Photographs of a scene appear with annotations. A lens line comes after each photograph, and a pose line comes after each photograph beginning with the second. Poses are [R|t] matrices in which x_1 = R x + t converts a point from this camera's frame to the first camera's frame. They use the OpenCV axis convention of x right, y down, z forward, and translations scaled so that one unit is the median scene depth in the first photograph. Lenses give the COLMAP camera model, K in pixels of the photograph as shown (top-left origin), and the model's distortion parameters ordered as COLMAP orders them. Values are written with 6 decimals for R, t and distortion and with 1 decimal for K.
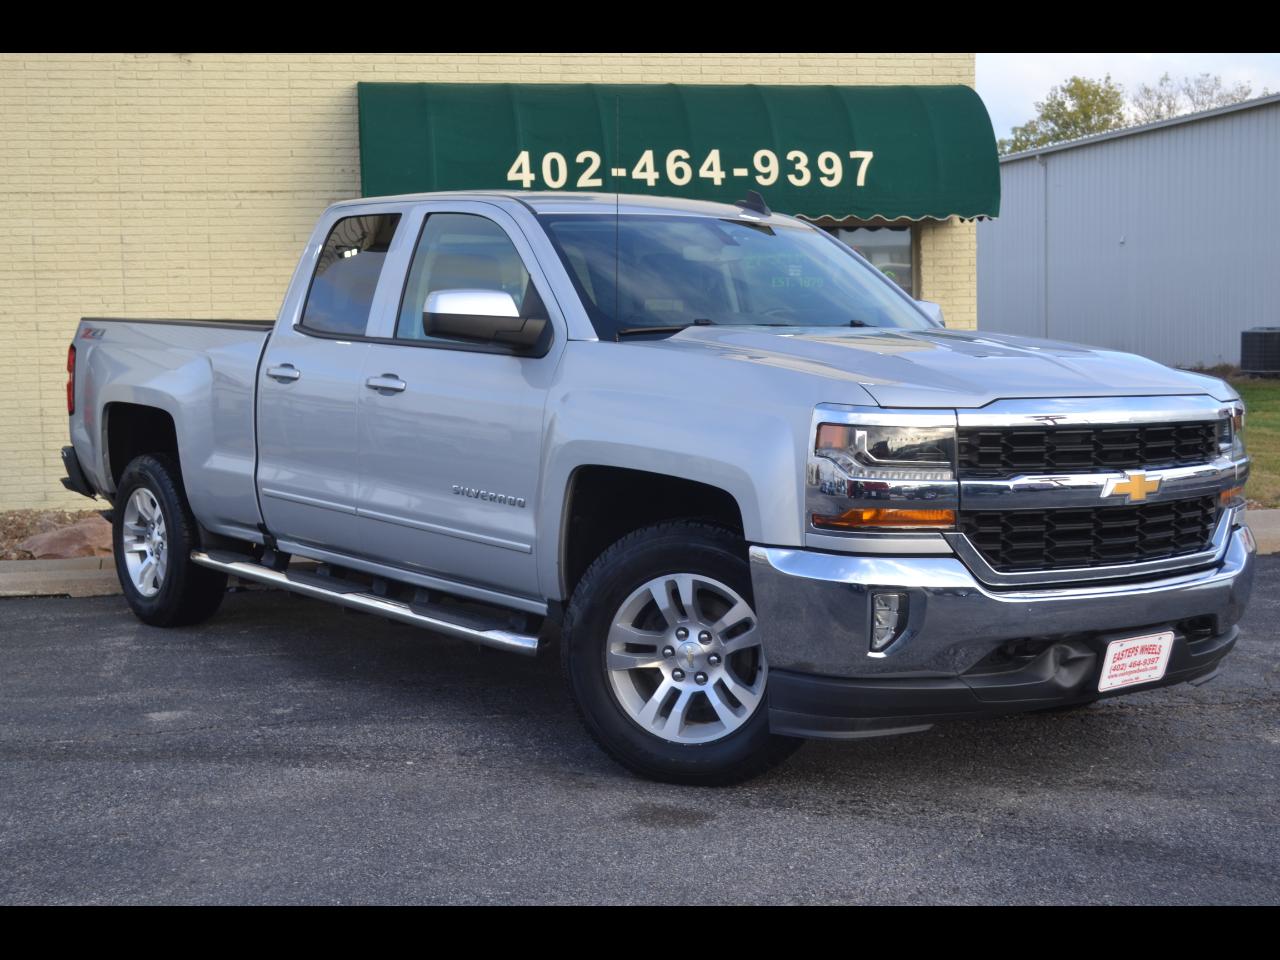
lens RADIAL K [[1704.2, 0, 640.0], [0, 1704.2, 480.0], [0, 0, 1]] dist [0.030842, 0.052673]
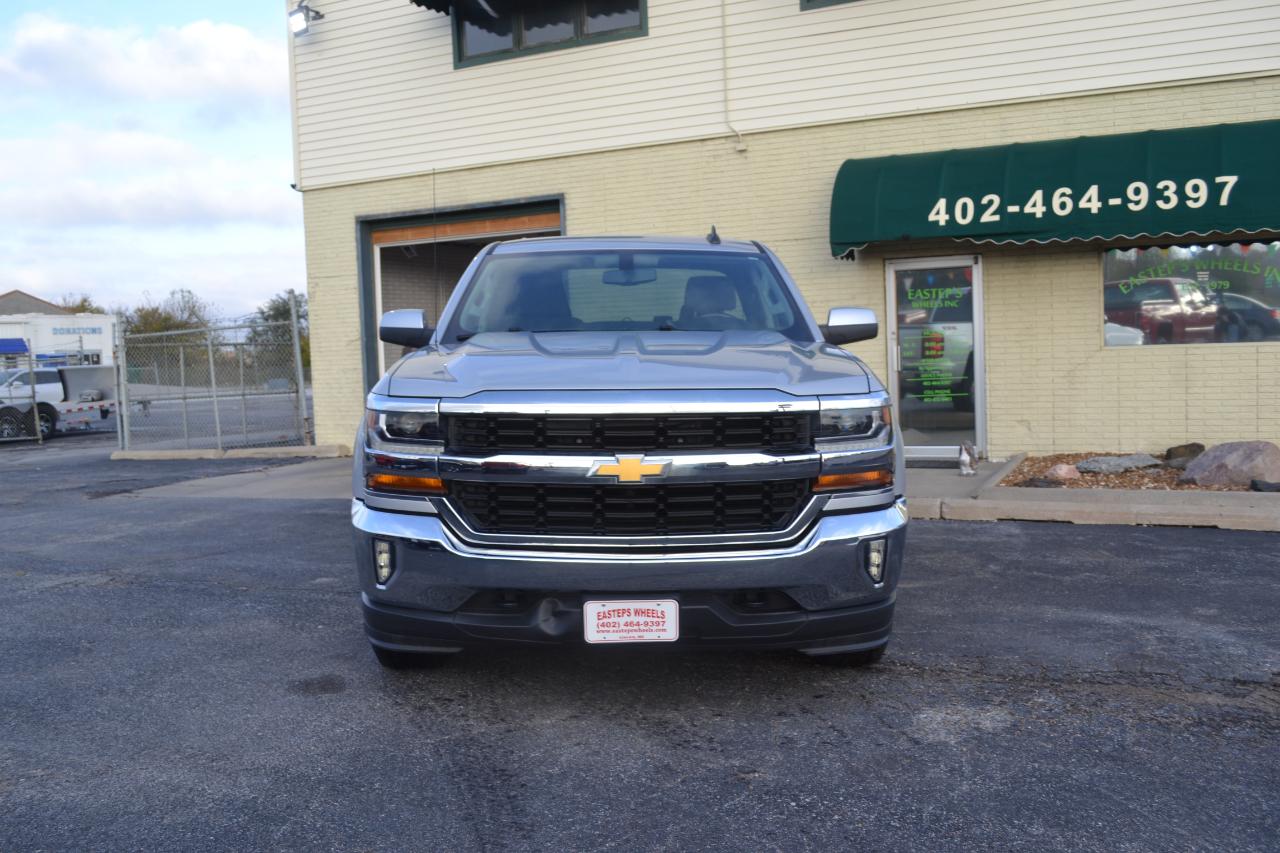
lens RADIAL K [[1129.3, 0, 640.0], [0, 1129.3, 426.5], [0, 0, 1]] dist [-0.016009, -0.005662]
pose [[0.823958, 0.033541, -0.565657, 0.244303], [-0.035473, 0.999342, 0.007586, -0.010258], [0.565539, 0.013815, 0.824606, 0.129249]]
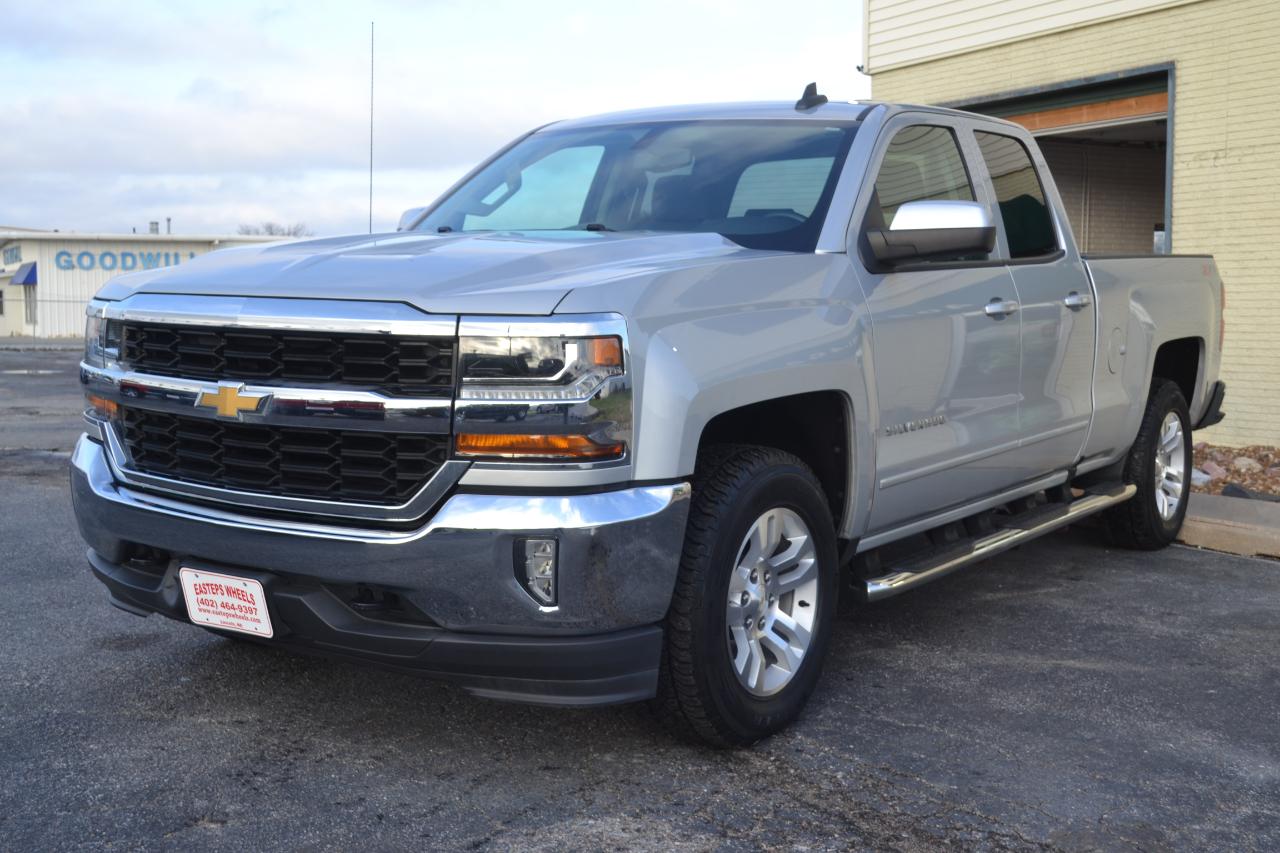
lens RADIAL K [[1520.4, 0, 640.0], [0, 1520.4, 426.5], [0, 0, 1]] dist [-0.021524, 0.013036]
pose [[0.386859, 0.097696, -0.916949, 0.361890], [-0.098320, 0.993074, 0.064325, -0.017563], [0.916882, 0.065270, 0.393785, 0.301186]]
